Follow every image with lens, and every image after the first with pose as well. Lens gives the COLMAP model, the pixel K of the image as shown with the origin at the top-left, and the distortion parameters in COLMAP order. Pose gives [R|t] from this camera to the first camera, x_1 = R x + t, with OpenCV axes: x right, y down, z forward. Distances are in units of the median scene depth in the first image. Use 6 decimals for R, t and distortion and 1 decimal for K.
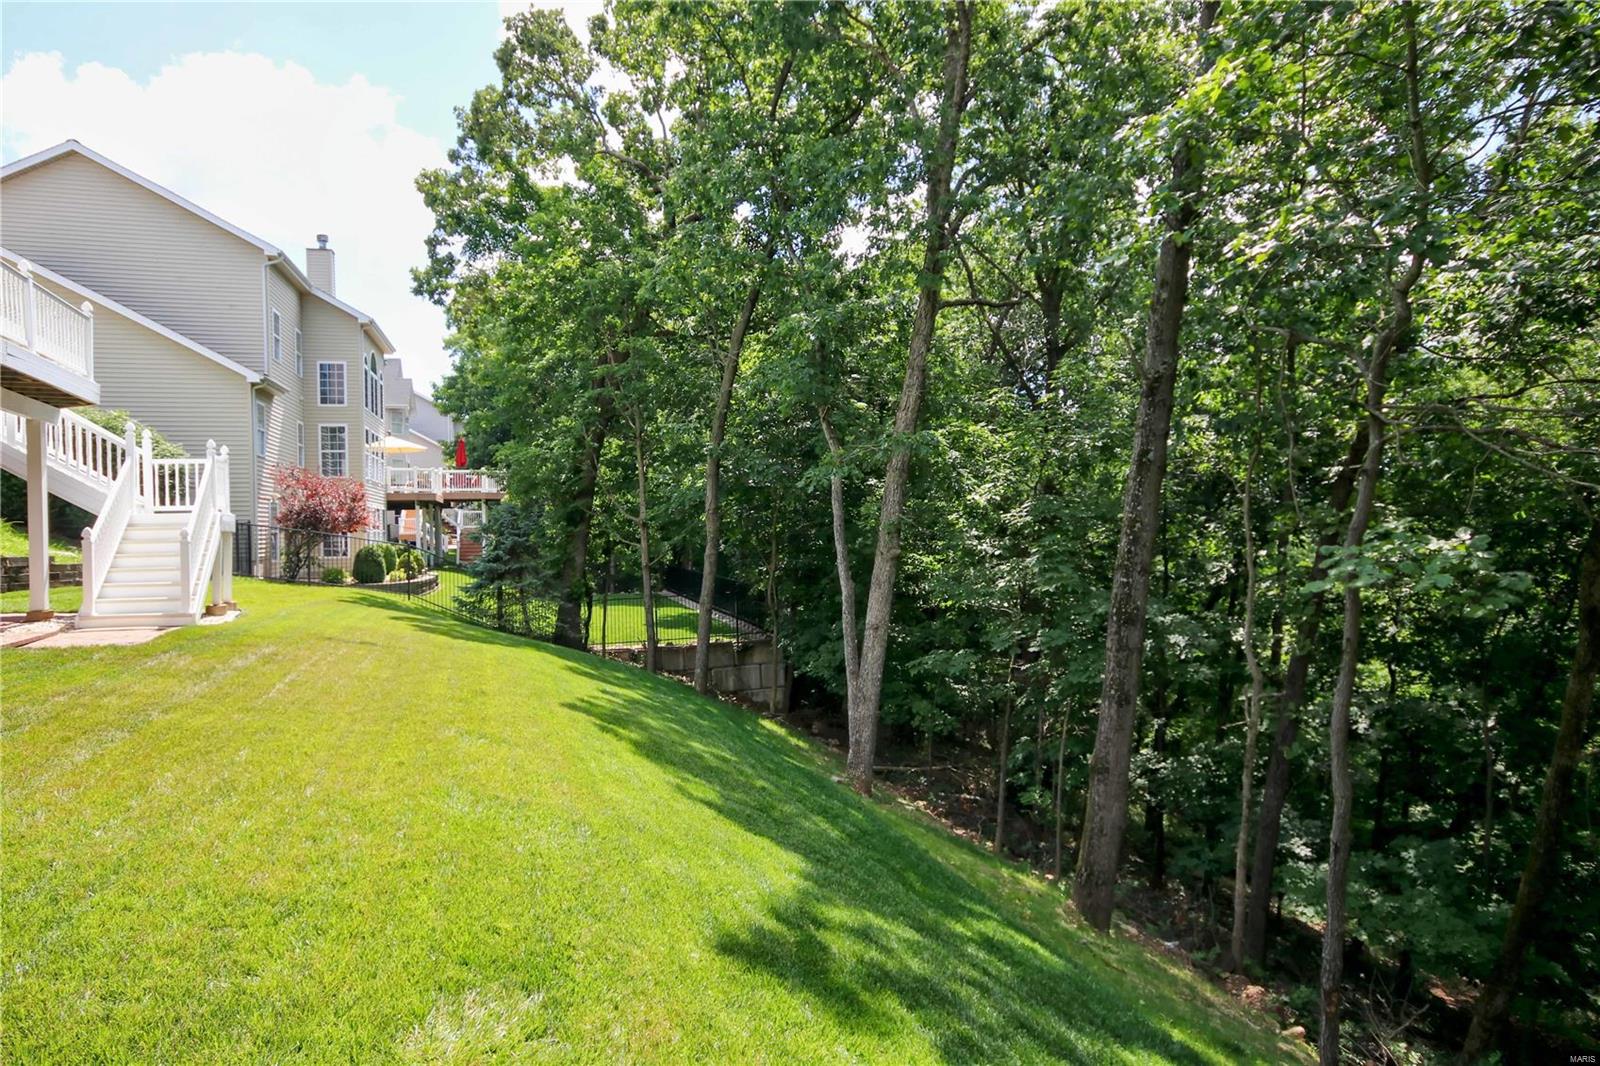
lens RADIAL K [[832.0, 0, 799.2], [0, 832.0, 525.4], [0, 0, 1]] dist [0.000877, 0.002140]
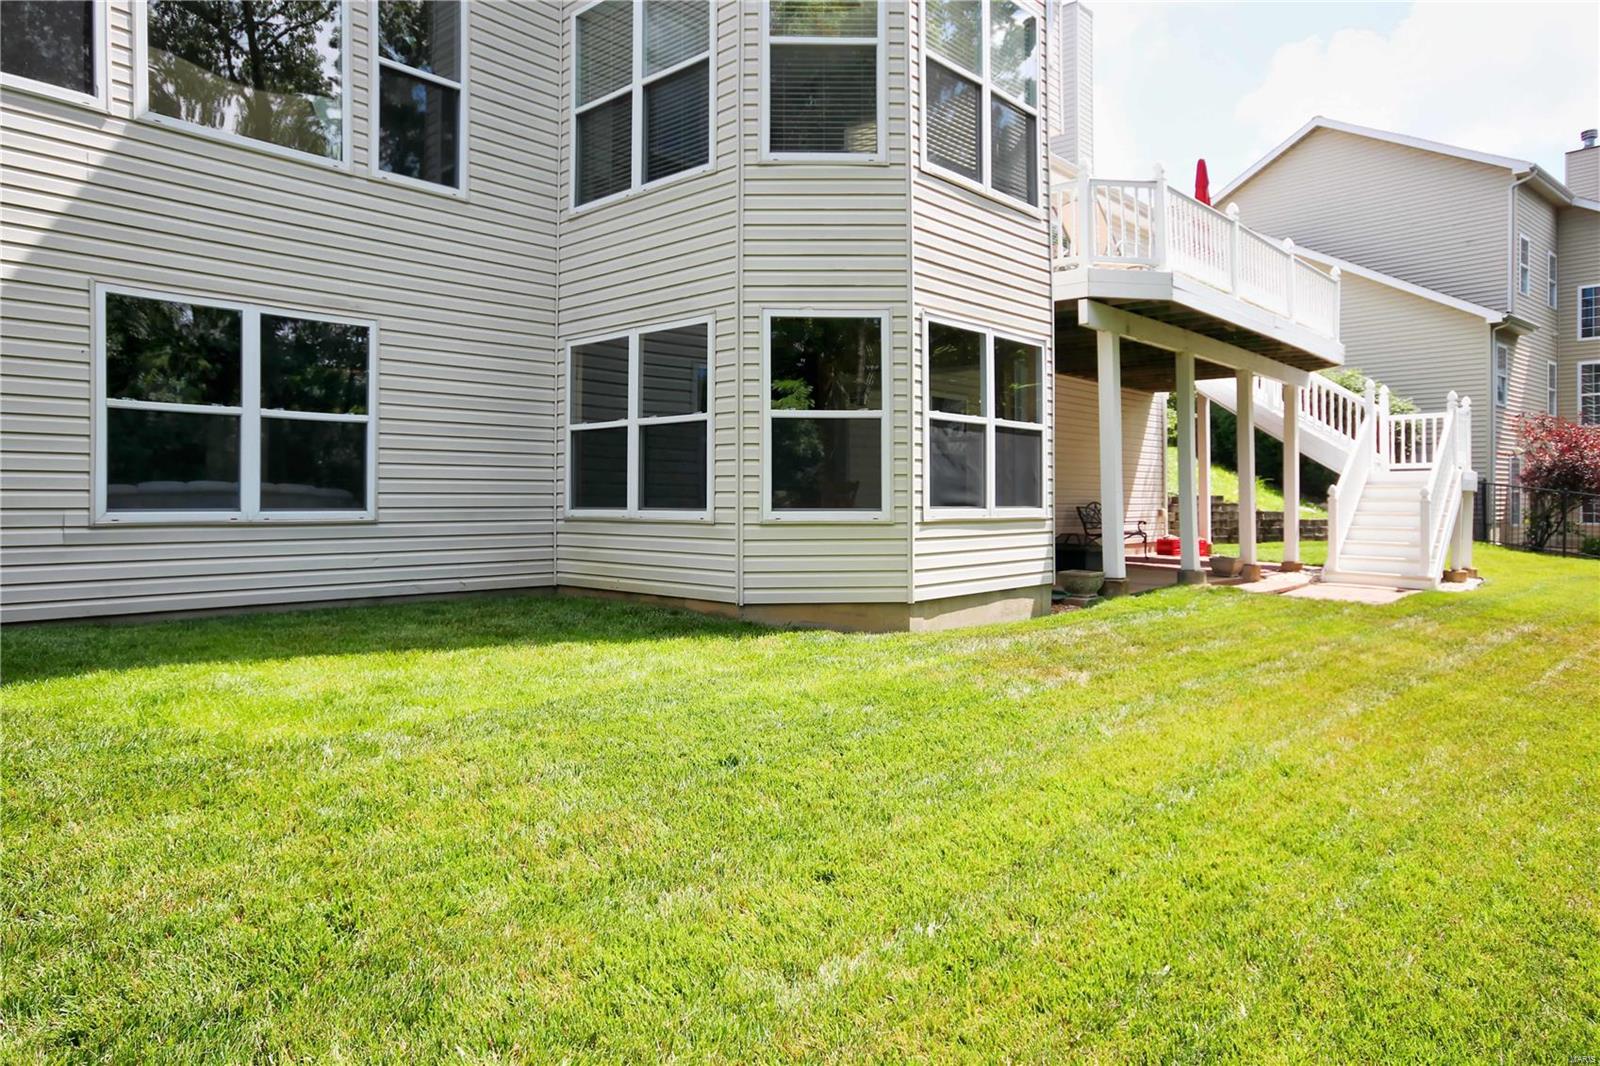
lens RADIAL K [[832.0, 0, 789.8], [0, 832.0, 488.6], [0, 0, 1]] dist [0.000877, 0.002140]
pose [[0.532802, 0.012571, -0.846147, -0.328067], [-0.006156, 0.999921, 0.010979, -0.000580], [0.846218, -0.000641, 0.532837, -0.117308]]
